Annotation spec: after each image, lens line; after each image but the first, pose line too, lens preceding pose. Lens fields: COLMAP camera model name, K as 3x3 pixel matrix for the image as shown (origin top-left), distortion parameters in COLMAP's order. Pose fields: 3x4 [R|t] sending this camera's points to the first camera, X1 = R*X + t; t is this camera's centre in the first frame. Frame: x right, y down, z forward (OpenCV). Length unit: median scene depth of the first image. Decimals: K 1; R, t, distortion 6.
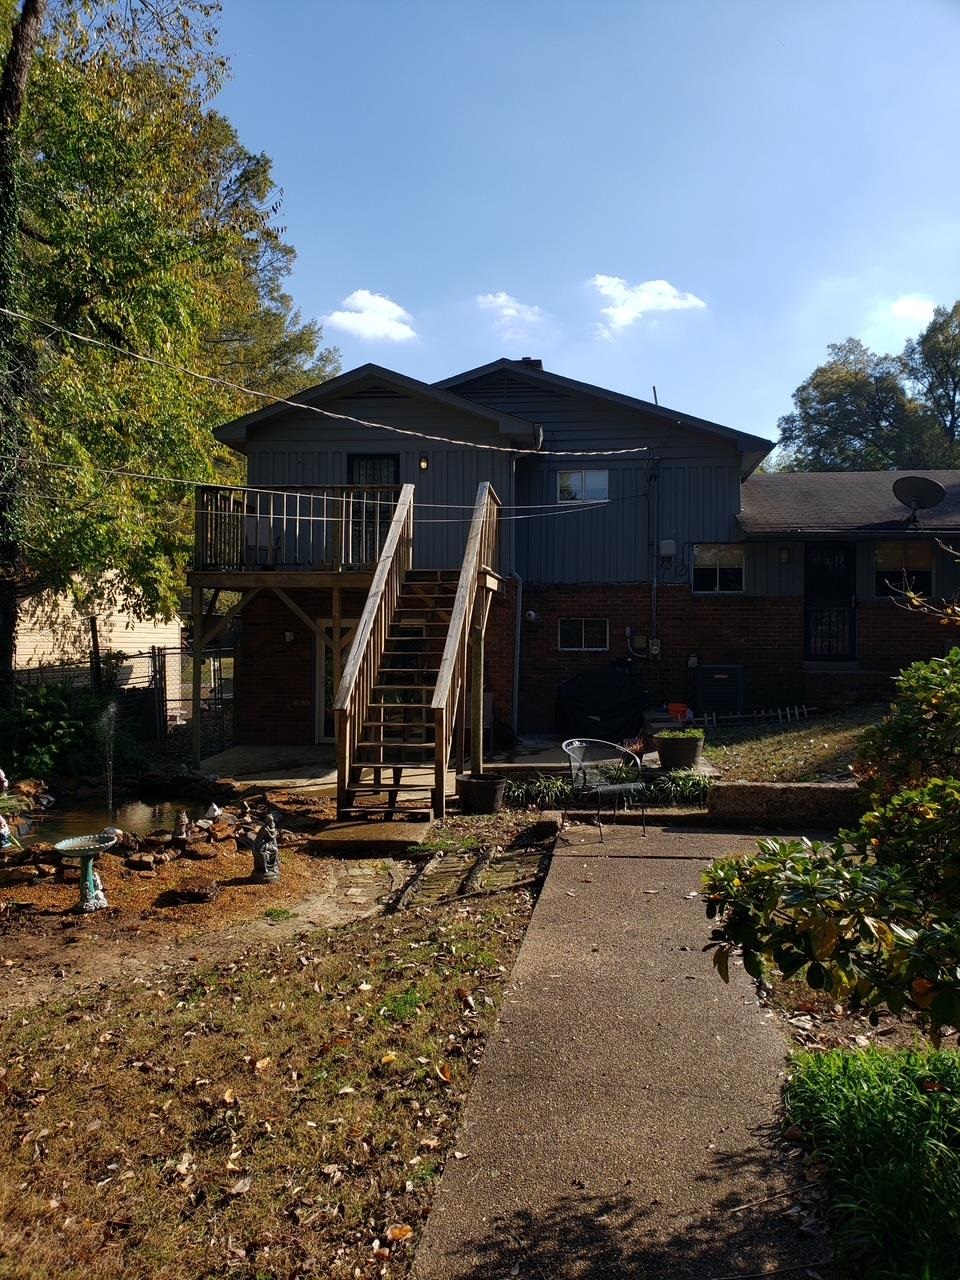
lens RADIAL K [[907.6, 0, 480.0], [0, 907.6, 640.0], [0, 0, 1]] dist [0.023226, 0.001733]
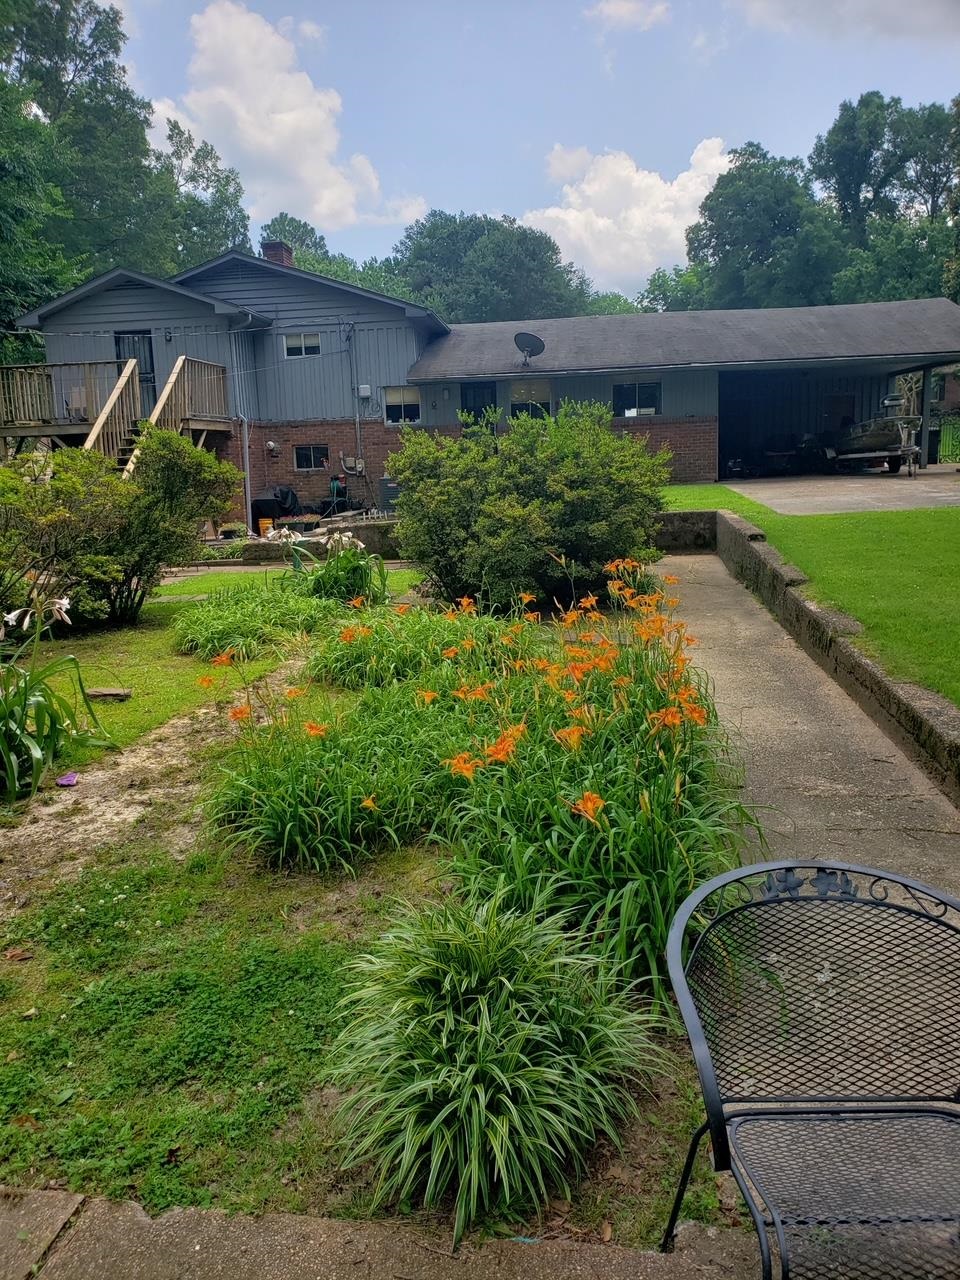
lens RADIAL K [[907.6, 0, 480.0], [0, 907.6, 640.0], [0, 0, 1]] dist [0.023226, 0.001733]
pose [[0.999206, -0.032304, -0.023334, 0.198360], [0.036296, 0.979483, 0.198229, 0.000101], [0.016452, -0.198919, 0.979878, -0.205824]]
